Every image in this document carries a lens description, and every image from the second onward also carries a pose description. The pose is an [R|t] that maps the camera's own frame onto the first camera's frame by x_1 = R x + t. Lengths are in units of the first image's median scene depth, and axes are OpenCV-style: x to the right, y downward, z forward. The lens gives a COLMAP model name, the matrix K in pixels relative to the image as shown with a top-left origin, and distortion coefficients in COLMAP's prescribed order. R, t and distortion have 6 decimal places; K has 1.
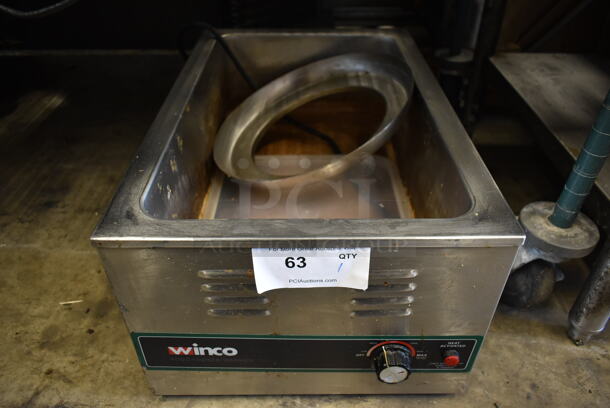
lens RADIAL K [[473.8, 0, 303.7], [0, 473.8, 203.5], [0, 0, 1]] dist [-0.014264, 0.005845]
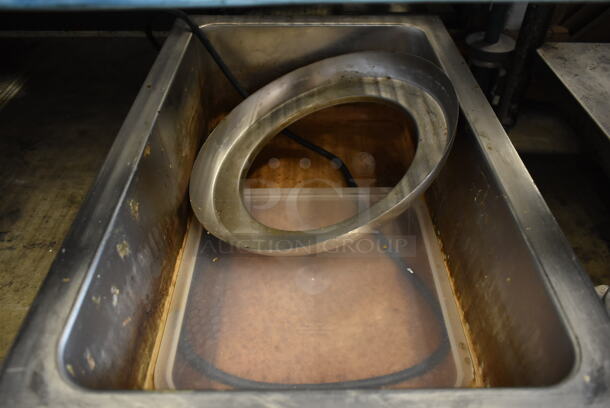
lens RADIAL K [[473.8, 0, 305.3], [0, 473.8, 207.0], [0, 0, 1]] dist [-0.014264, 0.005845]
pose [[0.999961, -0.000596, 0.008813, -0.011125], [-0.000269, 0.995196, 0.097901, -0.175122], [-0.008829, -0.097900, 0.995157, 0.260820]]
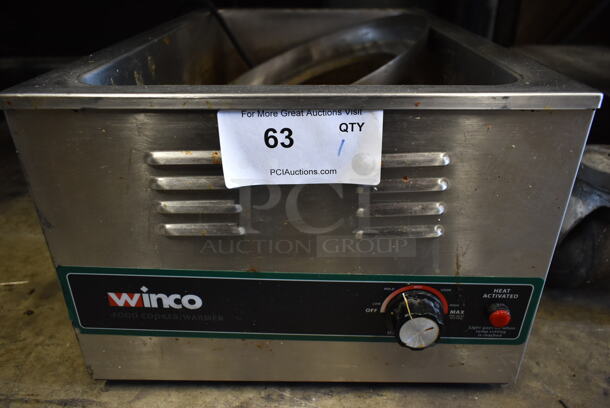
lens RADIAL K [[473.8, 0, 303.5], [0, 473.8, 200.3], [0, 0, 1]] dist [-0.014264, 0.005845]
pose [[0.999726, 0.007566, -0.022145, 0.023785], [-0.011335, 0.984438, -0.175367, 0.219789], [0.020473, 0.175570, 0.984254, 0.199911]]
